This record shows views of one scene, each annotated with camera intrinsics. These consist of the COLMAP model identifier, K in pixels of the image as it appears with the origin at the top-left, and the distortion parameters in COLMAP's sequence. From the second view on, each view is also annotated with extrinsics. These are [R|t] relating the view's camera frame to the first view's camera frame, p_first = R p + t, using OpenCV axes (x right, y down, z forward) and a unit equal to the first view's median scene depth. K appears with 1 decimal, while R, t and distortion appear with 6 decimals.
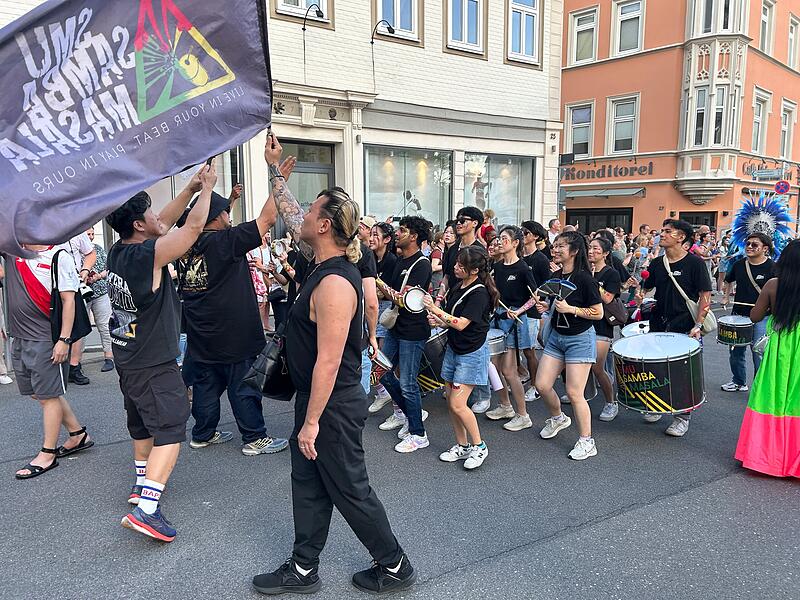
lens RADIAL K [[589.0, 0, 393.9], [0, 589.0, 295.9], [0, 0, 1]] dist [0.038221, -0.040082]
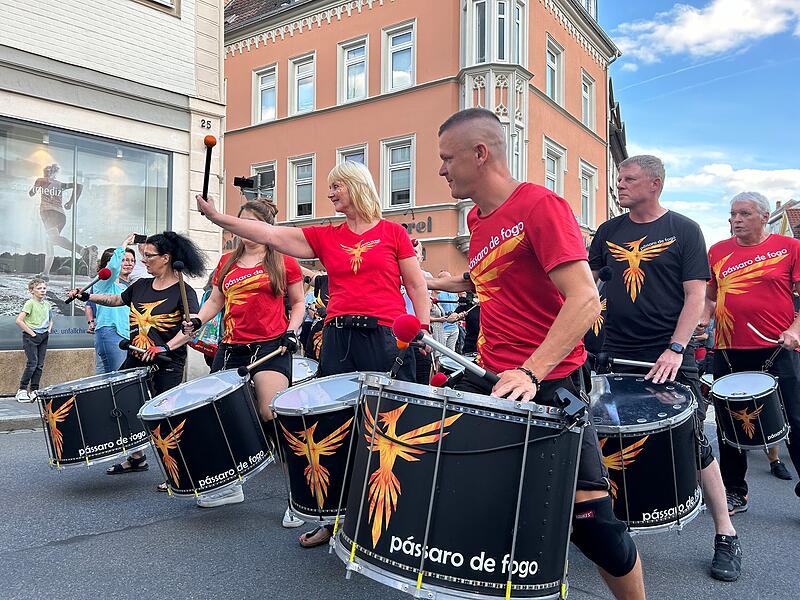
lens RADIAL K [[589.0, 0, 393.9], [0, 589.0, 295.9], [0, 0, 1]] dist [0.038221, -0.040082]
pose [[0.979423, 0.019438, 0.200881, 0.249077], [0.014079, 0.986345, -0.164089, 0.009735], [-0.201328, 0.163541, 0.965775, 0.283164]]
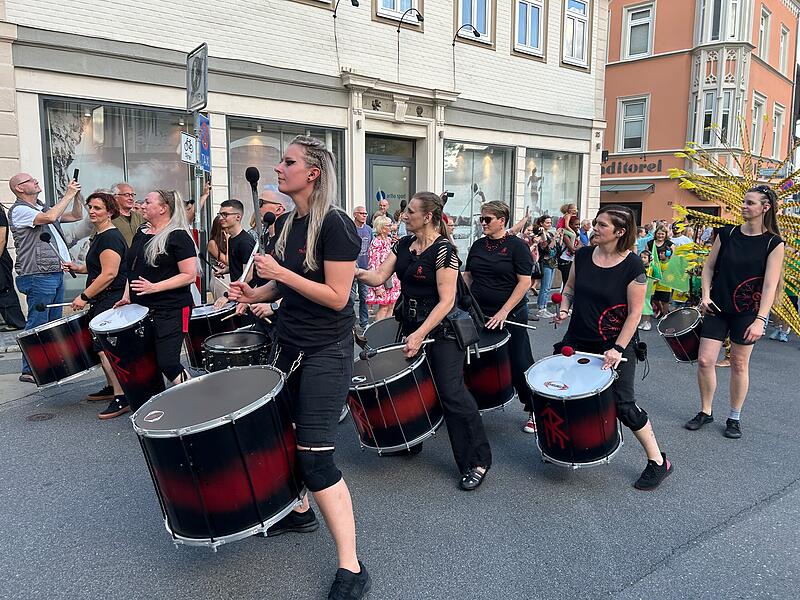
lens RADIAL K [[590.5, 0, 388.8], [0, 590.5, 291.5], [0, 0, 1]] dist [0.039830, -0.047037]
pose [[0.998047, -0.000579, 0.062467, -0.128733], [0.000496, 0.999999, 0.001338, 0.009482], [-0.062468, -0.001304, 0.998046, -0.037219]]
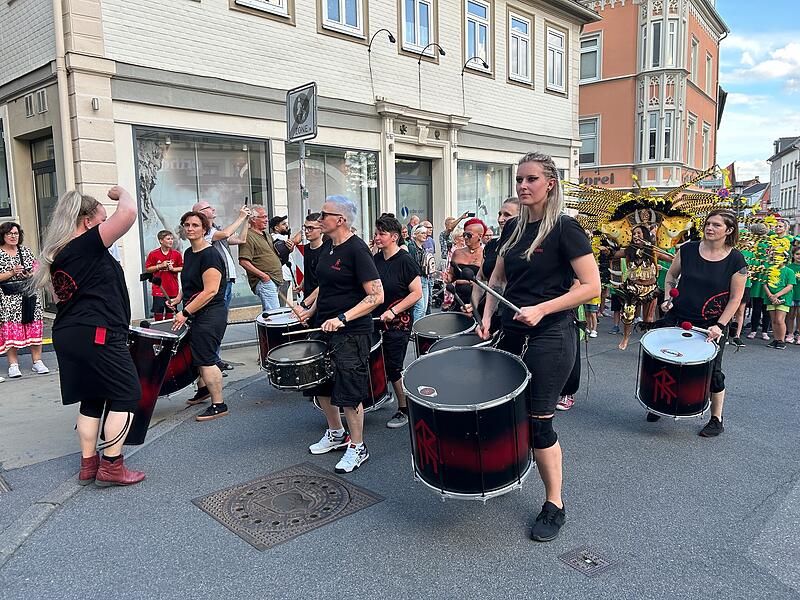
lens RADIAL K [[589.0, 0, 393.9], [0, 589.0, 295.9], [0, 0, 1]] dist [0.038221, -0.040082]
pose [[0.981926, -0.039495, 0.185096, -0.239519], [0.042426, 0.999029, -0.011902, 0.014853], [-0.184446, 0.019540, 0.982648, -0.080185]]
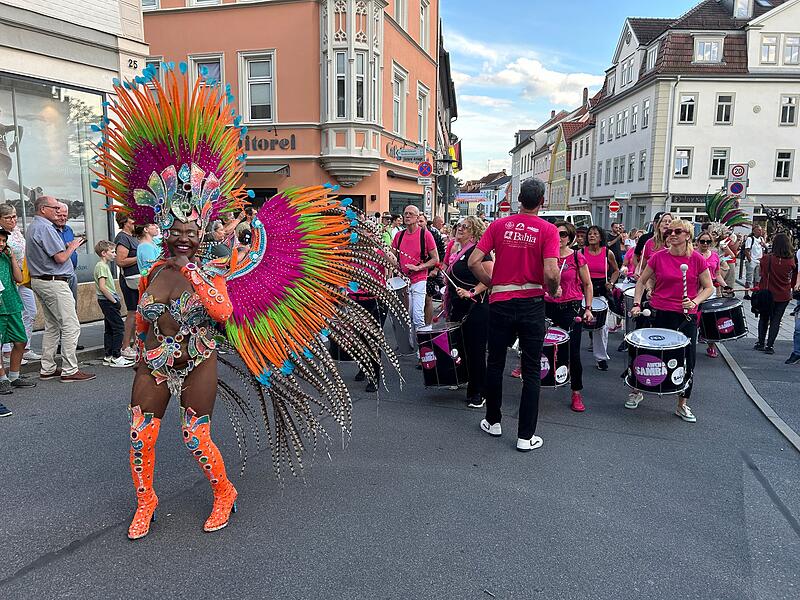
lens RADIAL K [[590.5, 0, 388.8], [0, 590.5, 291.5], [0, 0, 1]] dist [0.039830, -0.047037]
pose [[0.862380, -0.061292, 0.502537, 0.123124], [0.056925, 0.998089, 0.024047, -0.016441], [-0.503050, 0.007869, 0.864221, 0.220443]]
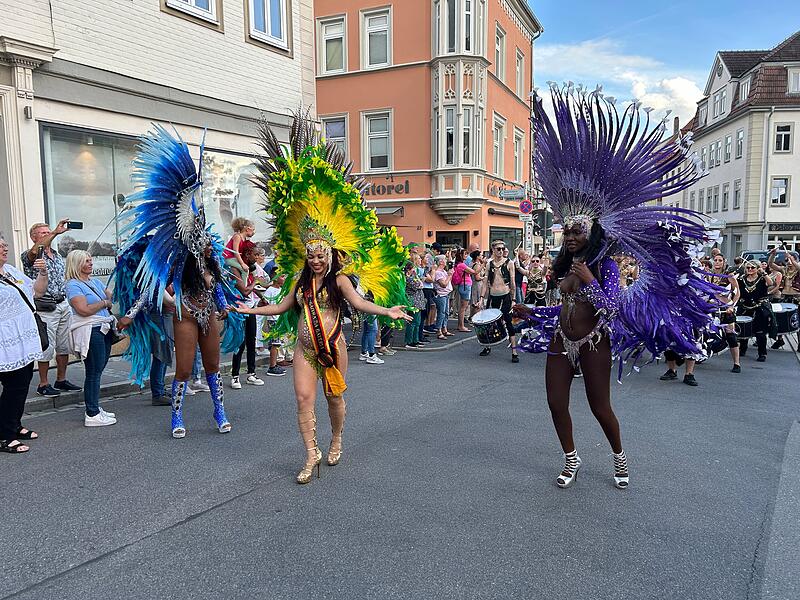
lens RADIAL K [[588.4, 0, 389.7], [0, 588.4, 303.8], [0, 0, 1]] dist [0.050255, -0.059715]
pose [[0.921975, -0.046633, 0.384431, 0.027686], [0.057501, 0.998204, -0.016818, -0.009394], [-0.382956, 0.037611, 0.923001, 0.134792]]
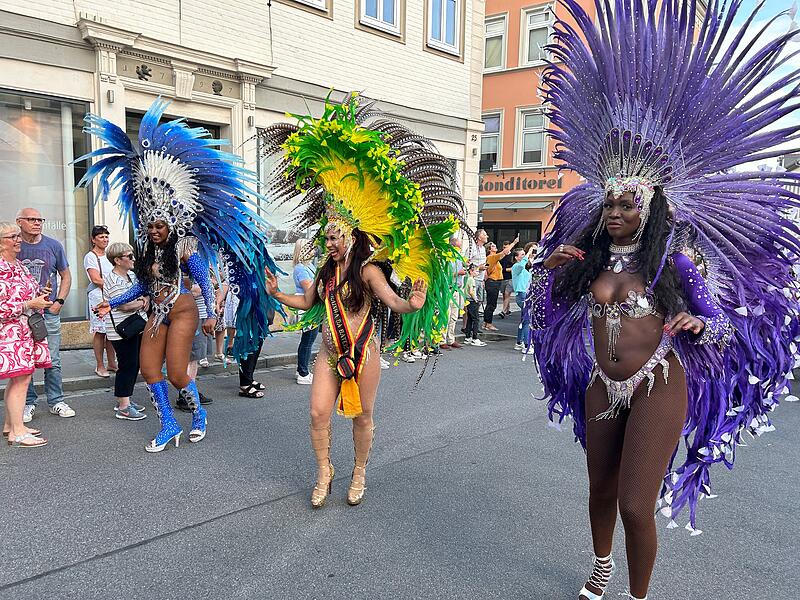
lens RADIAL K [[589.0, 0, 393.9], [0, 589.0, 295.9], [0, 0, 1]] dist [0.038221, -0.040082]
pose [[0.984011, 0.006255, 0.177998, -0.006333], [-0.002581, 0.999779, -0.020865, -0.008131], [-0.178089, 0.020072, 0.983810, 0.106141]]
